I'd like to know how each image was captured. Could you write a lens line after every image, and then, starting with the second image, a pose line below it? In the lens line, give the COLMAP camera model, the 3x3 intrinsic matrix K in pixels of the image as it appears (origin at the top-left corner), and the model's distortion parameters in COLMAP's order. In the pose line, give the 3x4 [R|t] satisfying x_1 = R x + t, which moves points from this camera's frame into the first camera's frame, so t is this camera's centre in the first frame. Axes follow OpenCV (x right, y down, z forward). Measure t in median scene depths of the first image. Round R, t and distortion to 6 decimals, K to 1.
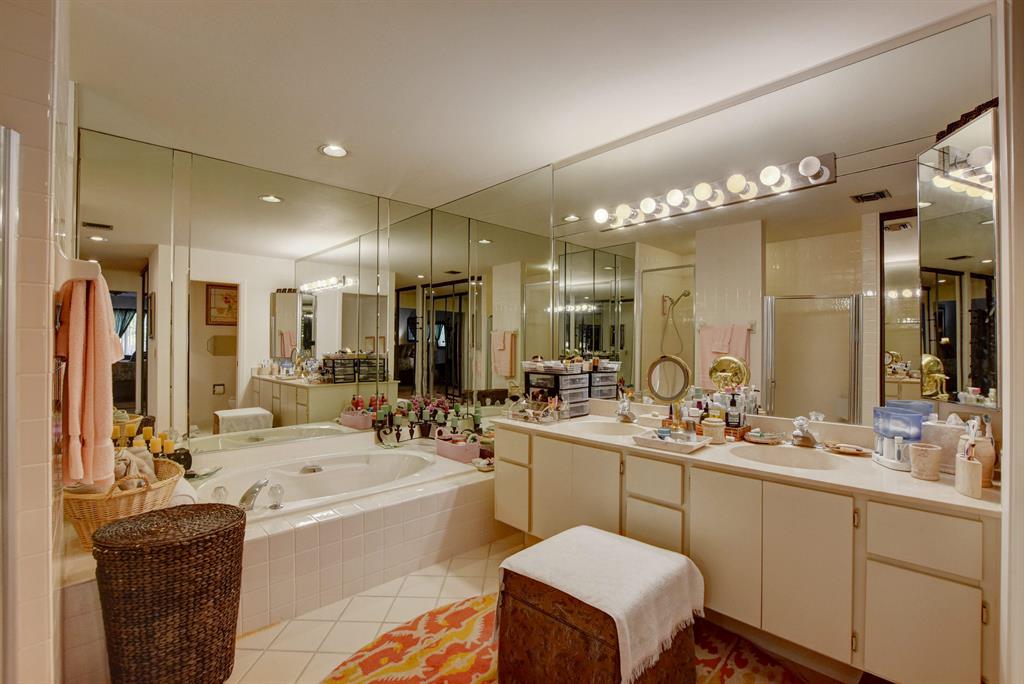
lens RADIAL K [[462.0, 0, 511.4], [0, 462.0, 342.8], [0, 0, 1]] dist [-0.024141, 0.000649]
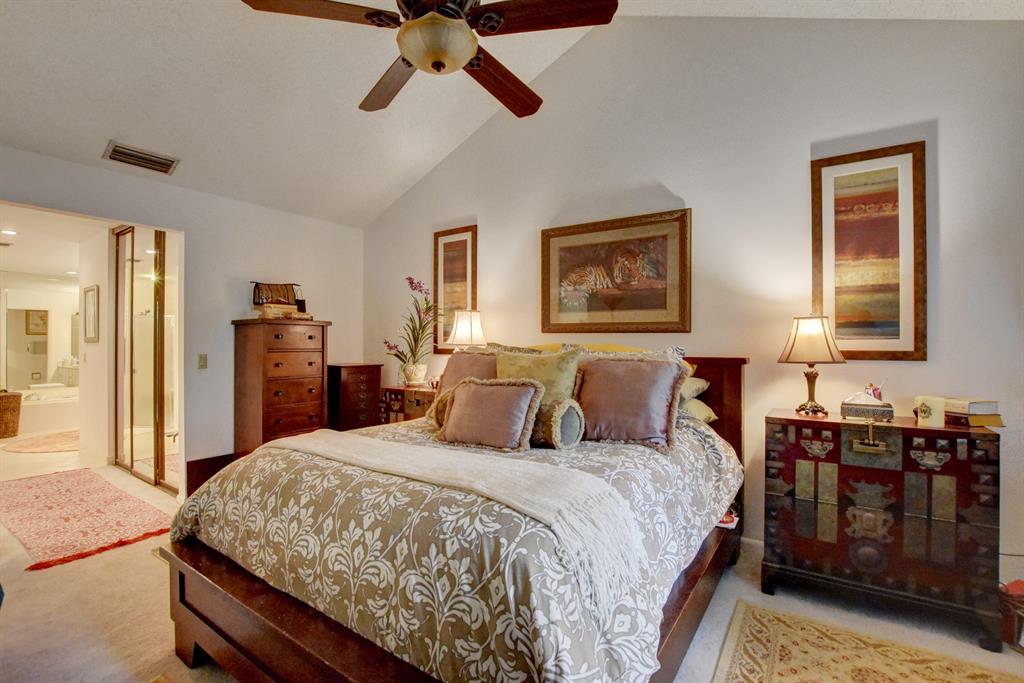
lens RADIAL K [[450.7, 0, 515.9], [0, 450.7, 346.7], [0, 0, 1]] dist [-0.018043, -0.000275]
pose [[0.975638, -0.005733, 0.219310, 1.139652], [0.003257, 0.999927, 0.011651, -0.016502], [-0.219360, -0.010653, 0.975586, -1.500805]]
